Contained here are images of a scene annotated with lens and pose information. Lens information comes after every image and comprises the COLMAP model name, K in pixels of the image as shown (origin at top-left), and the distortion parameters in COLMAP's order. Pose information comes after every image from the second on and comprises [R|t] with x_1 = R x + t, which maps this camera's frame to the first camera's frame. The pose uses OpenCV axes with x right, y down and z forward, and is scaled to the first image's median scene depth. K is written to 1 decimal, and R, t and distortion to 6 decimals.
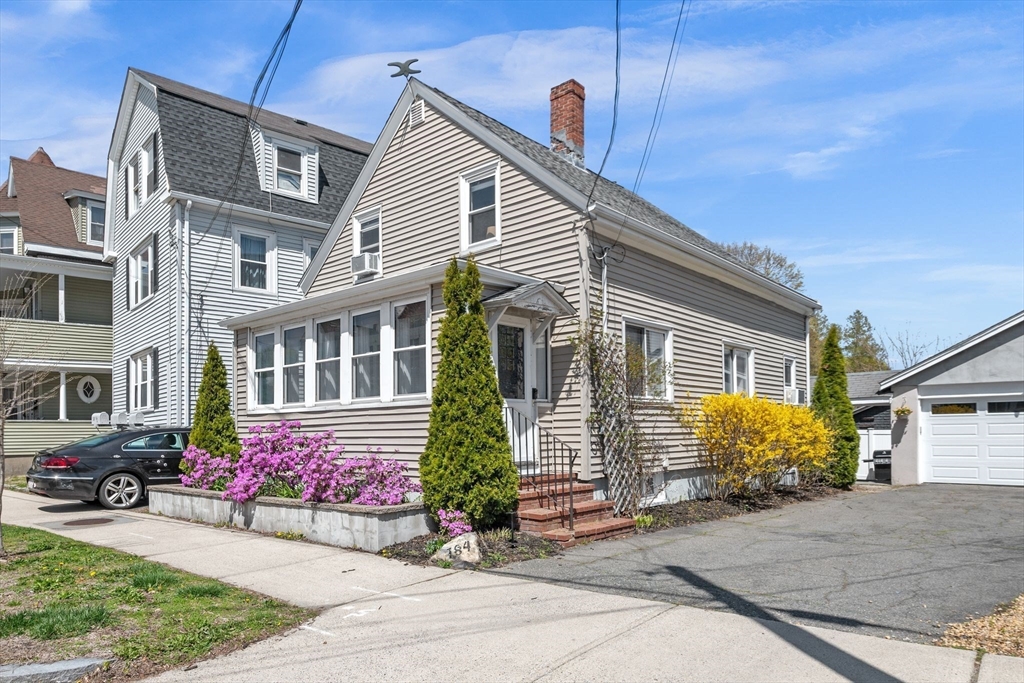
lens RADIAL K [[1890.7, 0, 512.0], [0, 1890.7, 341.5], [0, 0, 1]] dist [-0.183259, -0.111115]
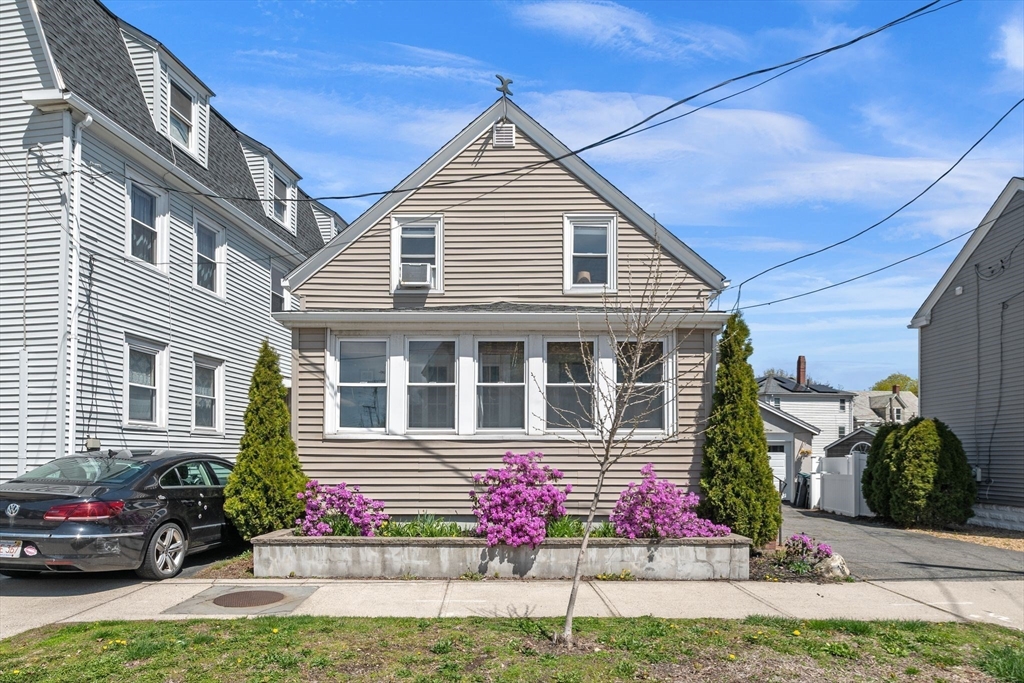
lens RADIAL K [[1506.7, 0, 512.0], [0, 1506.7, 341.5], [0, 0, 1]] dist [-0.096275, -0.005341]
pose [[0.033836, 0.088233, 0.995525, -0.753833], [-0.056856, 0.994652, -0.086223, 0.047273], [-0.997809, -0.053684, 0.038672, 0.893160]]
